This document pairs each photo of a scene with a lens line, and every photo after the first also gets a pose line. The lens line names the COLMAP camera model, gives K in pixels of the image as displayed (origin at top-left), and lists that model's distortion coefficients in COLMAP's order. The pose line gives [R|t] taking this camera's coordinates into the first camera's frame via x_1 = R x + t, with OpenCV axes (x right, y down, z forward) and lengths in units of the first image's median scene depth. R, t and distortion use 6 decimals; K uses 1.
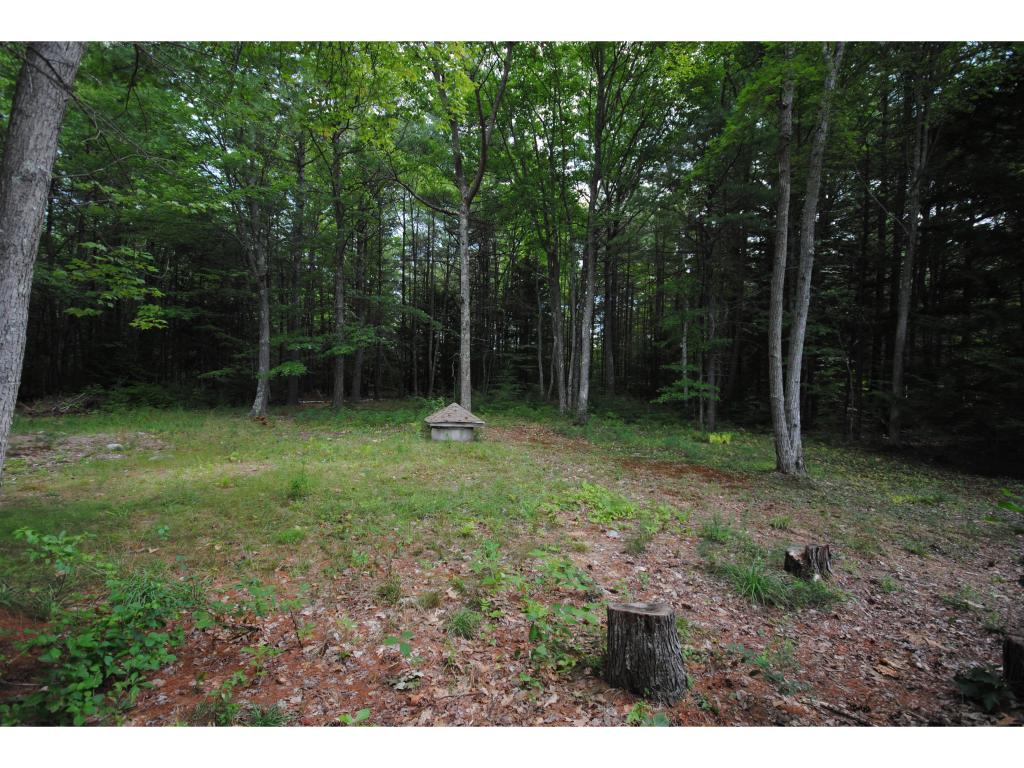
lens RADIAL K [[505.1, 0, 514.1], [0, 505.1, 385.1], [0, 0, 1]] dist [0.023270, -0.011060]
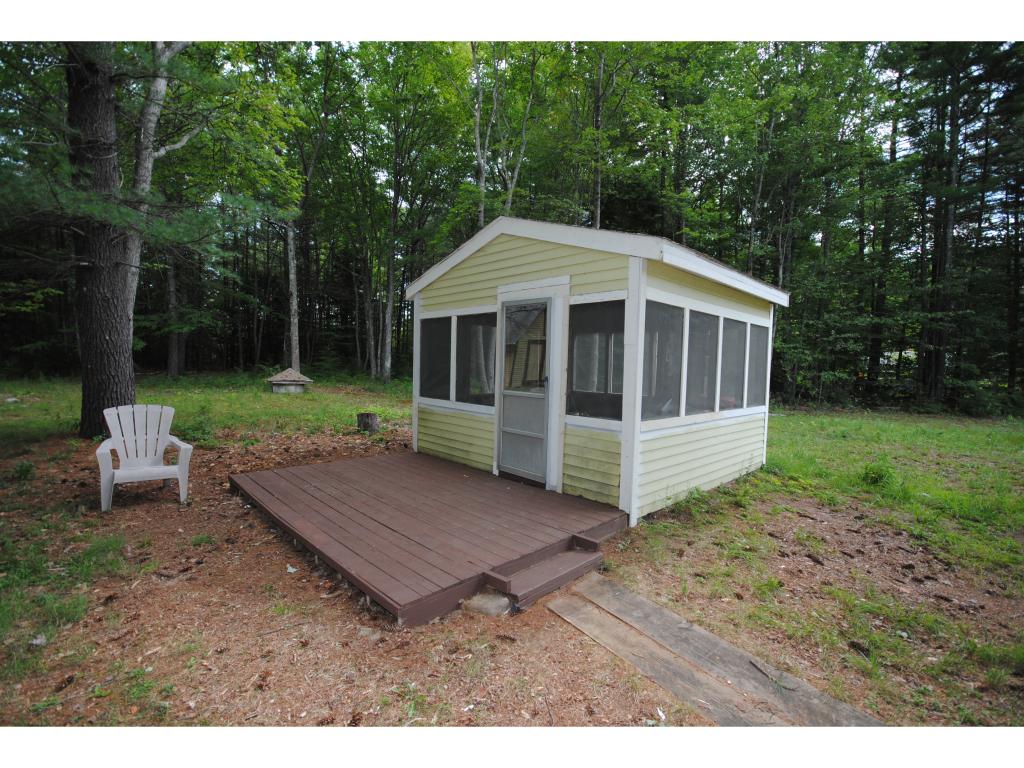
lens RADIAL K [[469.1, 0, 512.0], [0, 469.1, 384.0], [0, 0, 1]] dist [0.001061, -0.000305]
pose [[0.937872, -0.017384, 0.346547, 0.008286], [0.000449, 0.998804, 0.048889, 0.008349], [-0.346982, -0.045696, 0.936758, -0.288650]]
